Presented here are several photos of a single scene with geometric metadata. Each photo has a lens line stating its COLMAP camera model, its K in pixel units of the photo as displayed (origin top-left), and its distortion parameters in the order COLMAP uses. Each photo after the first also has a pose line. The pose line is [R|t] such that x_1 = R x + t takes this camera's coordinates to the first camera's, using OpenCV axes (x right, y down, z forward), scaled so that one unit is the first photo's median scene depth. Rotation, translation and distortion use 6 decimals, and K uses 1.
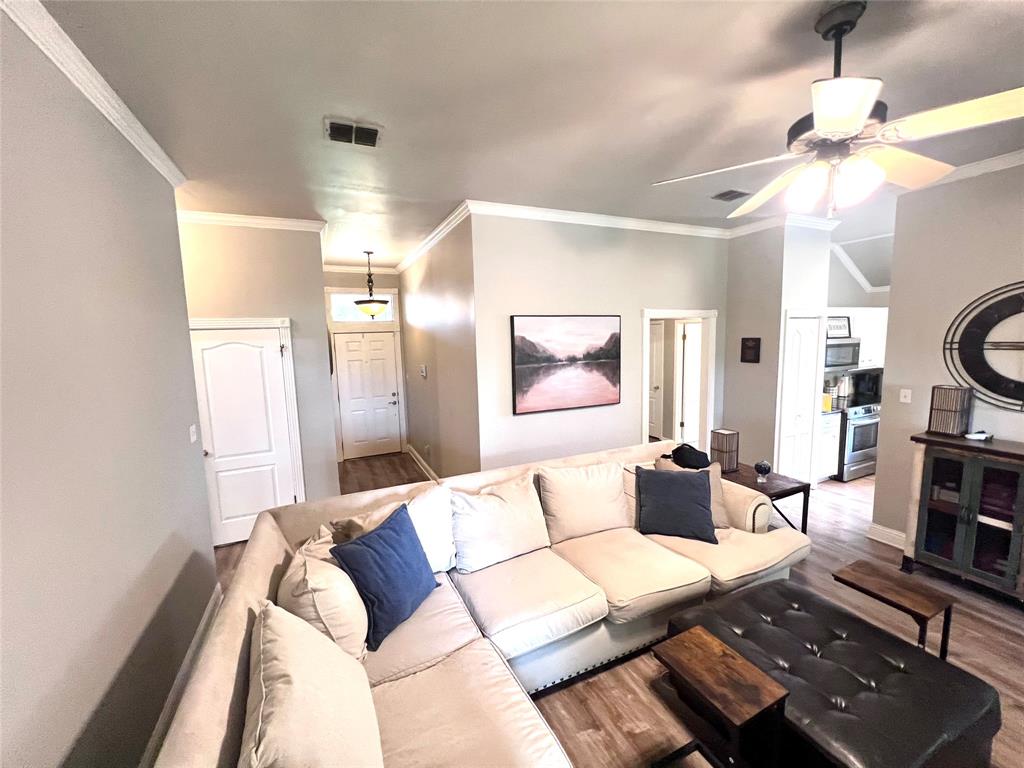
lens RADIAL K [[409.5, 0, 511.5], [0, 409.5, 381.3], [0, 0, 1]] dist [-0.001025, 0.000419]
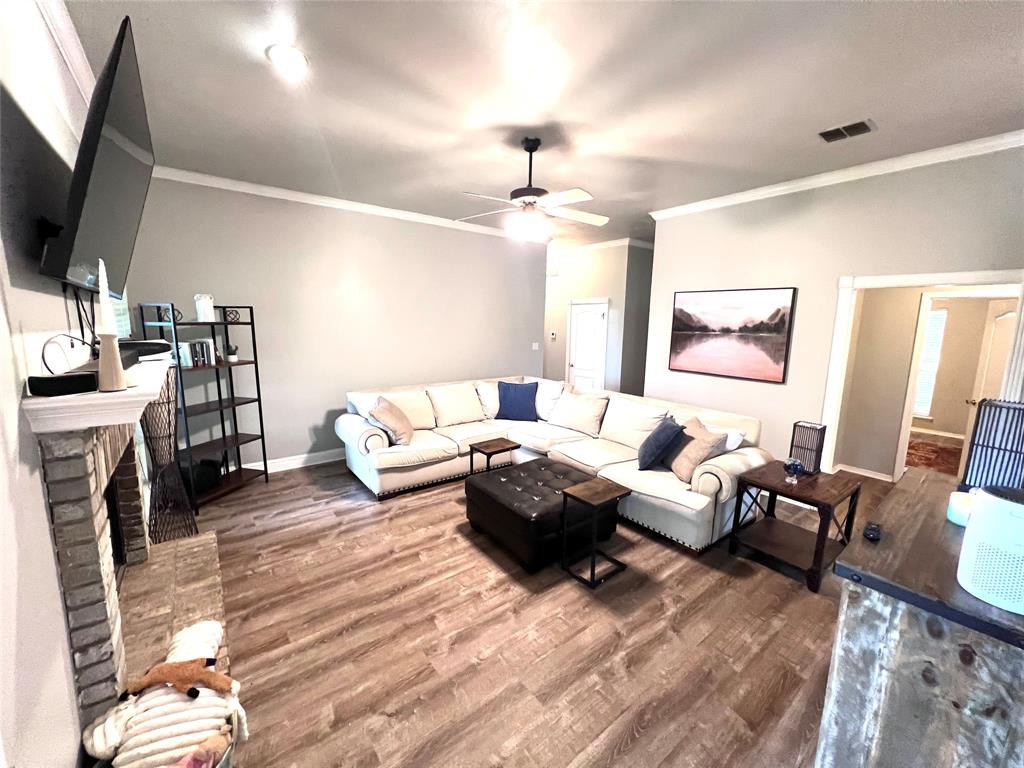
lens RADIAL K [[407.4, 0, 512.6], [0, 407.4, 384.6], [0, 0, 1]] dist [0.003629, -0.001100]
pose [[0.233636, 0.184147, -0.954727, 1.118541], [-0.136615, 0.978379, 0.155277, -0.004037], [0.962679, 0.094152, 0.253741, 0.194403]]
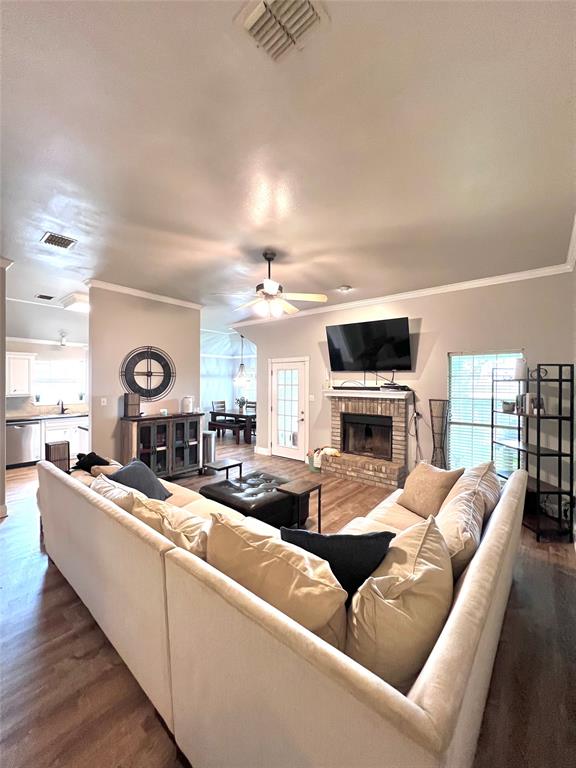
lens RADIAL K [[307.1, 0, 289.7], [0, 307.1, 383.6], [0, 0, 1]] dist [-0.001025, 0.000419]
pose [[-0.437341, 0.024441, 0.898964, -0.509648], [0.109410, 0.993651, 0.026212, 0.009176], [-0.892615, 0.109819, -0.437238, 0.759172]]
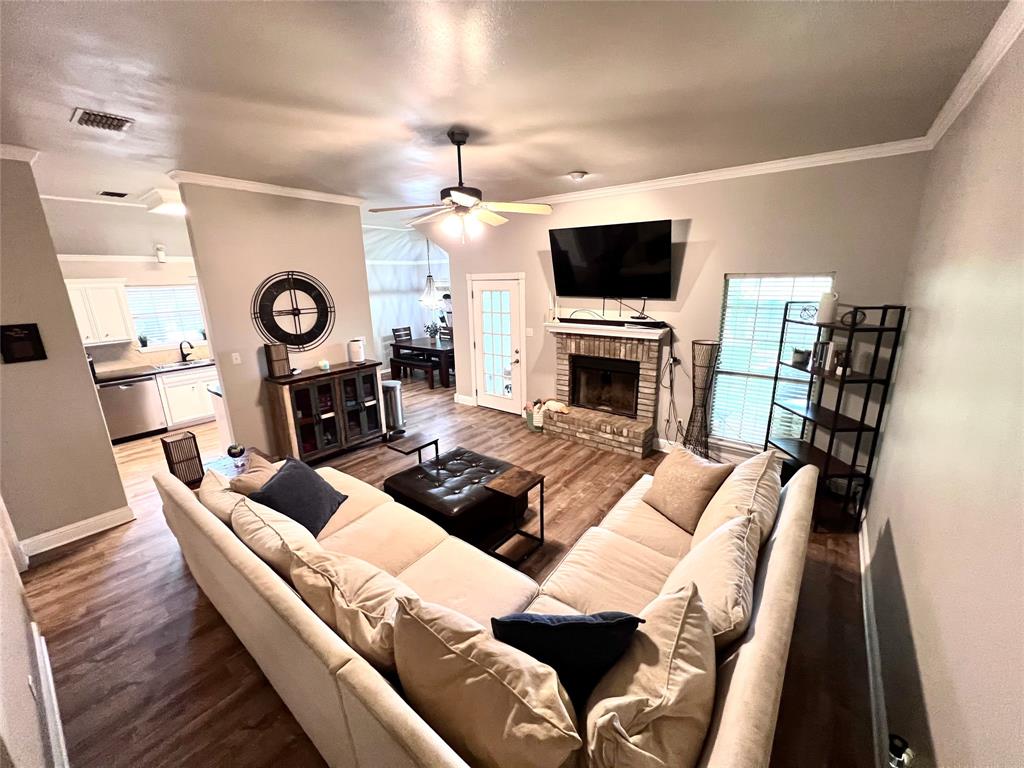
lens RADIAL K [[407.4, 0, 509.4], [0, 407.4, 382.9], [0, 0, 1]] dist [0.003629, -0.001100]
pose [[-0.458945, -0.184925, 0.869006, -0.452776], [0.134712, 0.952307, 0.273796, -0.107526], [-0.878192, 0.242723, -0.412145, 0.711018]]
